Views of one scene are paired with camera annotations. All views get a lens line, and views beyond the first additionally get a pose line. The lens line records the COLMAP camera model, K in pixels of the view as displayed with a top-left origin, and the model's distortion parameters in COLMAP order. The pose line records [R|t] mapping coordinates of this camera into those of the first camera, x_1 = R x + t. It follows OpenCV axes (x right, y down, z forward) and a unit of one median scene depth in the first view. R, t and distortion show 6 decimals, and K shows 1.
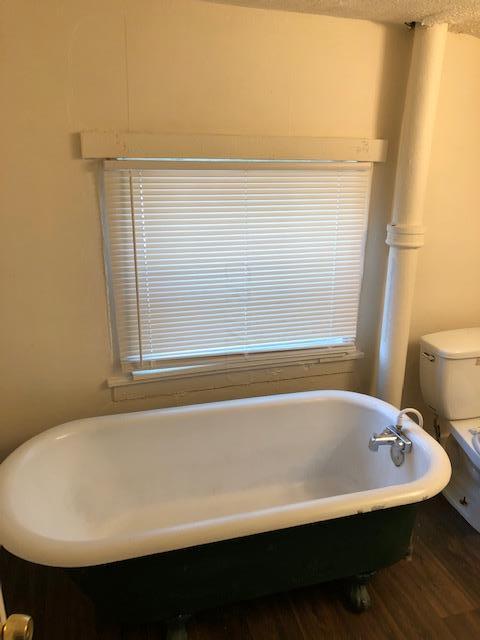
lens RADIAL K [[520.9, 0, 240.7], [0, 520.9, 319.9], [0, 0, 1]] dist [0.028989, -0.006140]
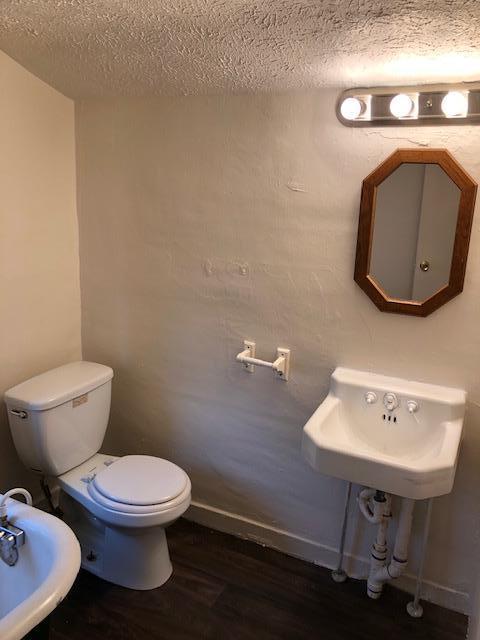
lens RADIAL K [[520.9, 0, 240.3], [0, 520.9, 318.3], [0, 0, 1]] dist [0.028989, -0.006140]
pose [[0.688170, -0.178046, 0.703365, 0.042201], [0.205552, 0.977549, 0.046340, -0.046239], [-0.695824, 0.112688, 0.709317, 0.146215]]
